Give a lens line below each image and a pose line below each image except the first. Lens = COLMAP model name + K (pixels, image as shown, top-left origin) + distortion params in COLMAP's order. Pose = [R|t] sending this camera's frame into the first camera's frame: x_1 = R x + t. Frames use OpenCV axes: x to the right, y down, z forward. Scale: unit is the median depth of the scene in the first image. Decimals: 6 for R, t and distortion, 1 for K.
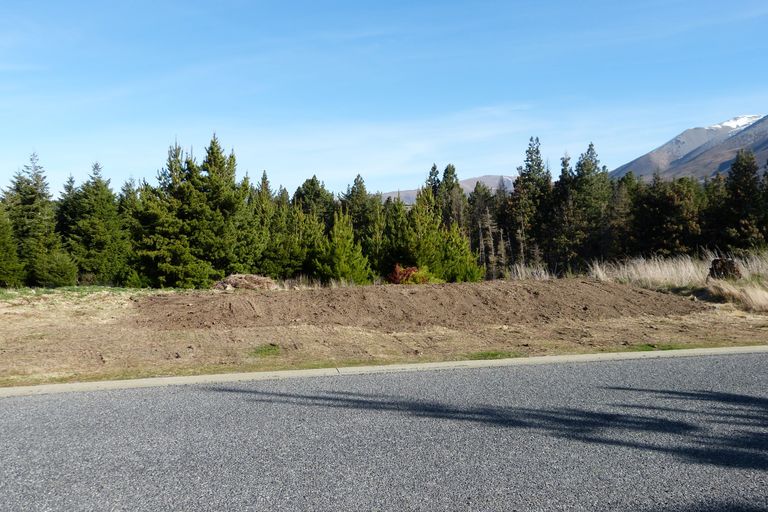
lens RADIAL K [[695.8, 0, 384.0], [0, 695.8, 256.0], [0, 0, 1]] dist [-0.056612, 0.005415]
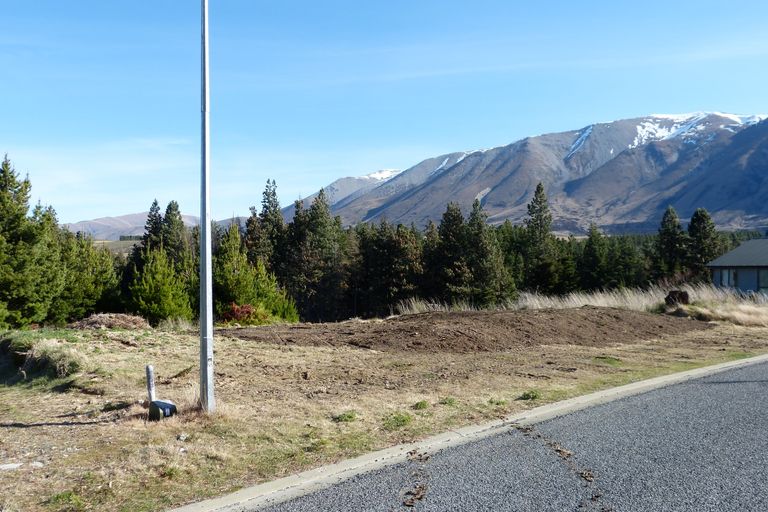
lens RADIAL K [[695.8, 0, 384.0], [0, 695.8, 256.0], [0, 0, 1]] dist [-0.056612, 0.005415]
pose [[0.876354, 0.018877, 0.481298, -0.142402], [0.008174, 0.998505, -0.054045, 0.000965], [-0.481598, 0.051297, 0.874890, 0.011996]]
